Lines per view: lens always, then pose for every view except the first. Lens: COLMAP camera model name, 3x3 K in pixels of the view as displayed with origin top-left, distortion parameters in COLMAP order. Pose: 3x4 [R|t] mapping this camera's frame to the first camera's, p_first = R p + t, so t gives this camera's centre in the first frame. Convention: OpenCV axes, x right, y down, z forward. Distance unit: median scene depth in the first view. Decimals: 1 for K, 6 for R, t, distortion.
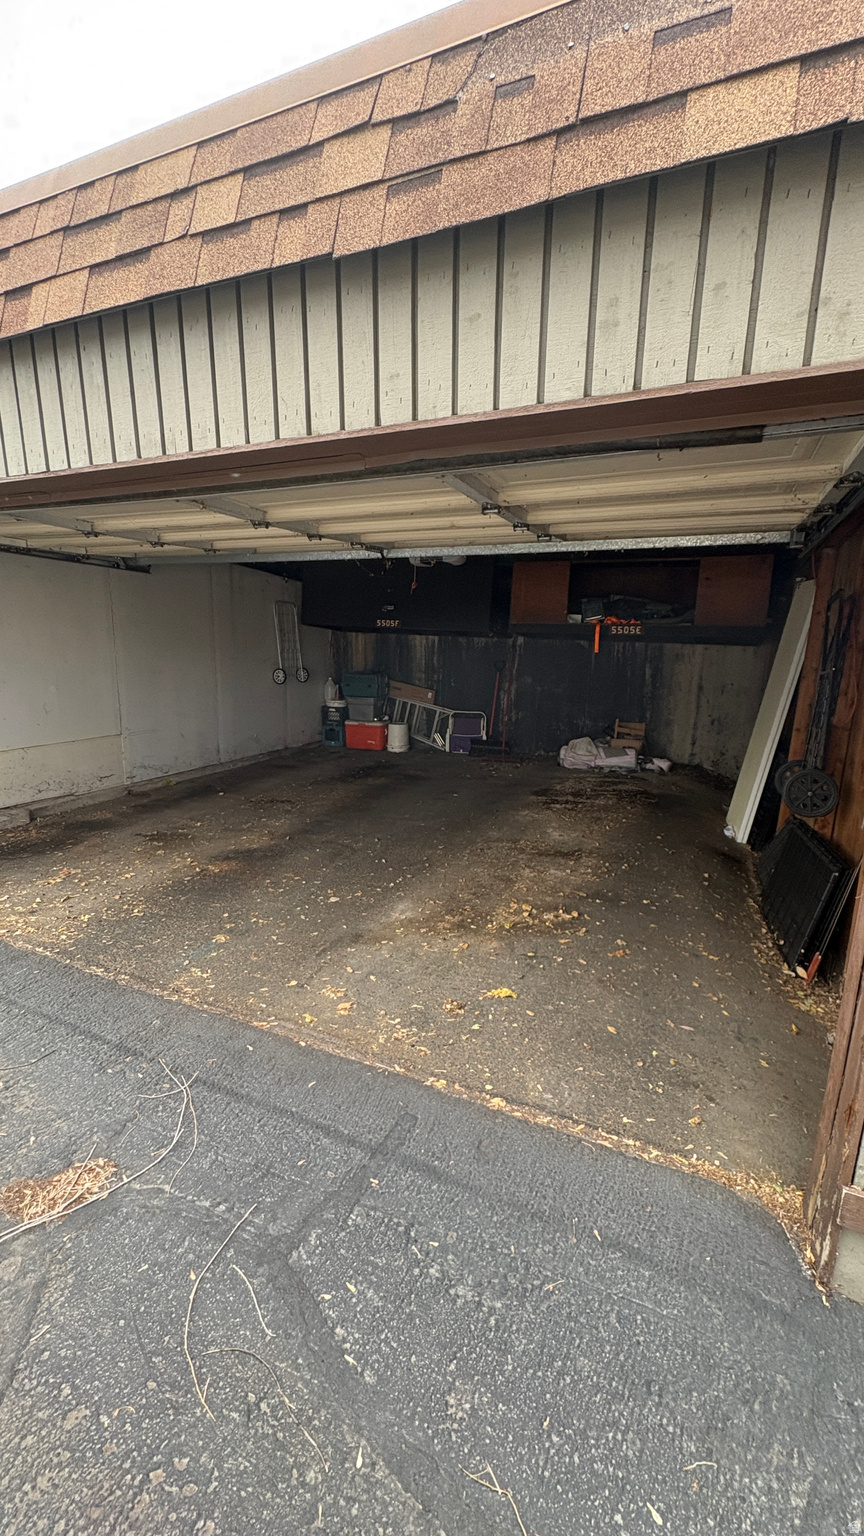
lens RADIAL K [[615.1, 0, 436.7], [0, 615.1, 767.7], [0, 0, 1]] dist [-0.001068, -0.000346]
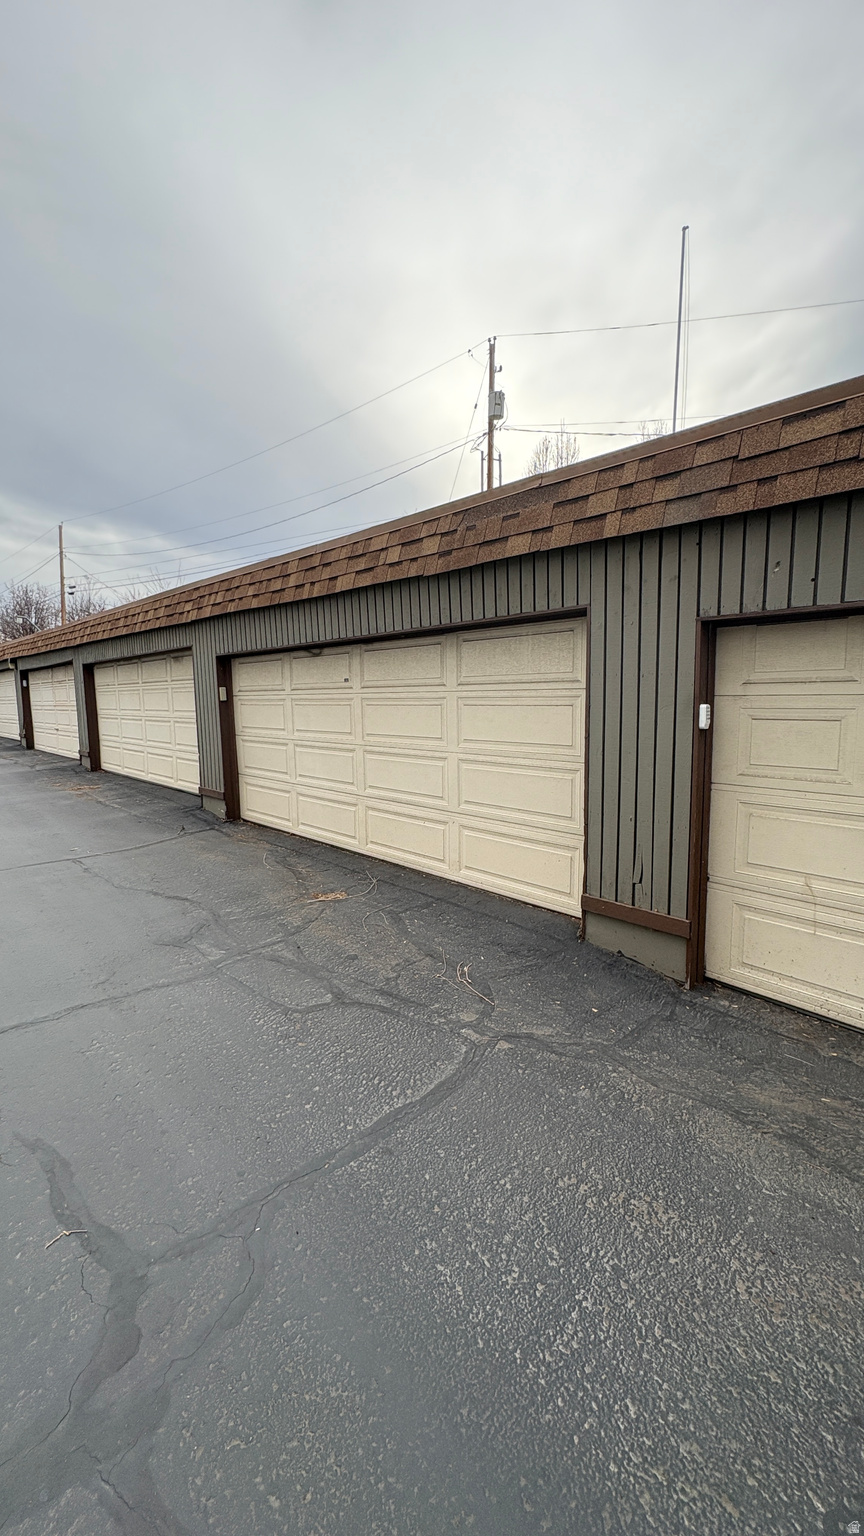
lens RADIAL K [[615.1, 0, 431.4], [0, 615.1, 770.0], [0, 0, 1]] dist [-0.001068, -0.000346]
pose [[0.922921, 0.009380, -0.384875, 0.975578], [-0.041128, 0.996384, -0.074342, 0.333289], [0.382786, 0.084441, 0.919970, -1.593209]]
